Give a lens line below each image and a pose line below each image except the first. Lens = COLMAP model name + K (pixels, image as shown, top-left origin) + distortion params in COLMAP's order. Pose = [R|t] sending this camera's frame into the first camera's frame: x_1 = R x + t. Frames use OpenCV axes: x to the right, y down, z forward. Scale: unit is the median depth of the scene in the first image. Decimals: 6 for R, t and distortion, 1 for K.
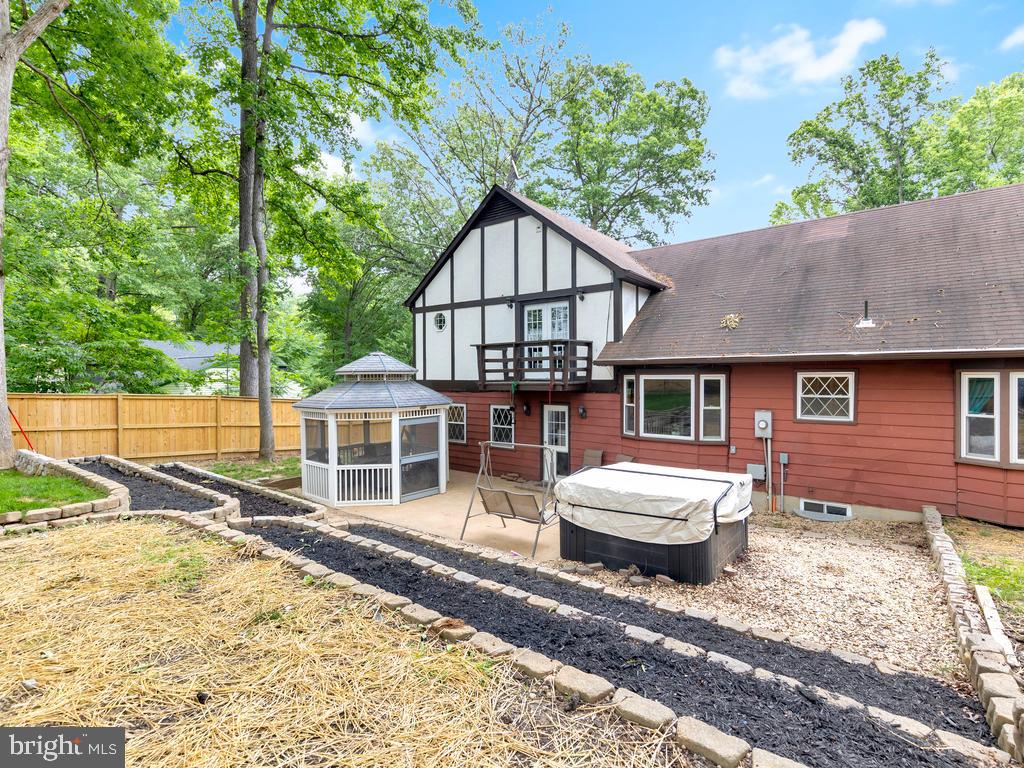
lens RADIAL K [[481.8, 0, 512.0], [0, 481.8, 384.0], [0, 0, 1]] dist [0.013399, -0.000190]
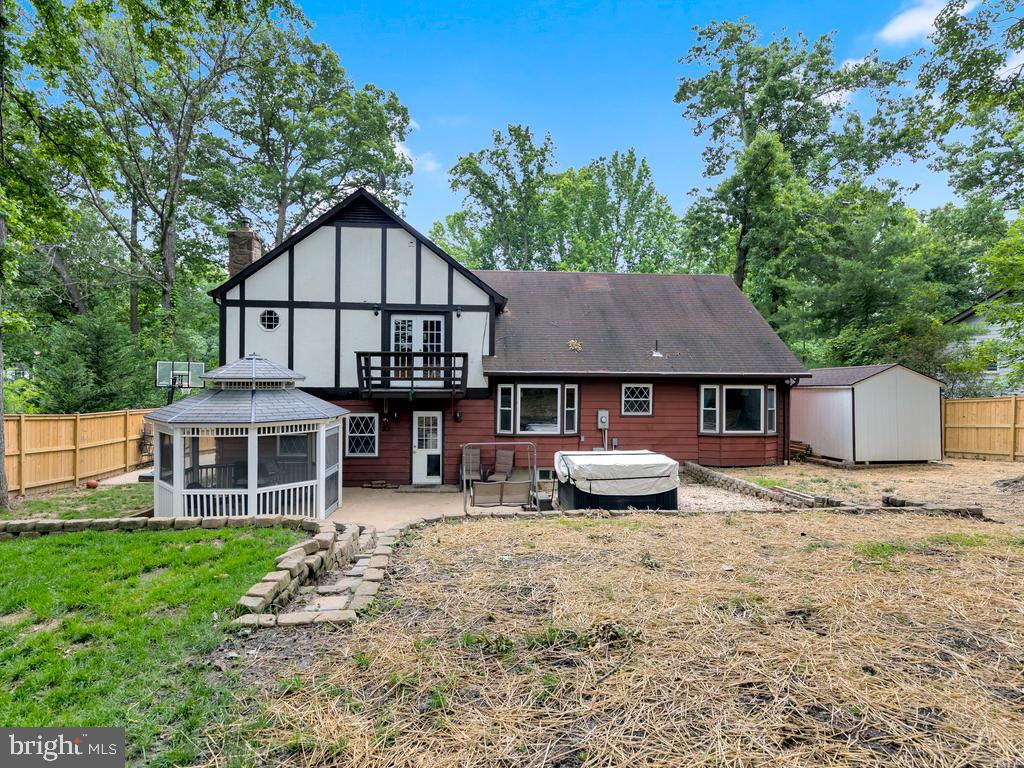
lens RADIAL K [[522.7, 0, 512.0], [0, 522.7, 384.0], [0, 0, 1]] dist [0.011175, -0.000031]
pose [[0.756498, 0.003623, 0.653986, -0.554531], [-0.000408, 0.999987, -0.005068, -0.011335], [-0.653996, 0.003567, 0.756490, -0.003145]]
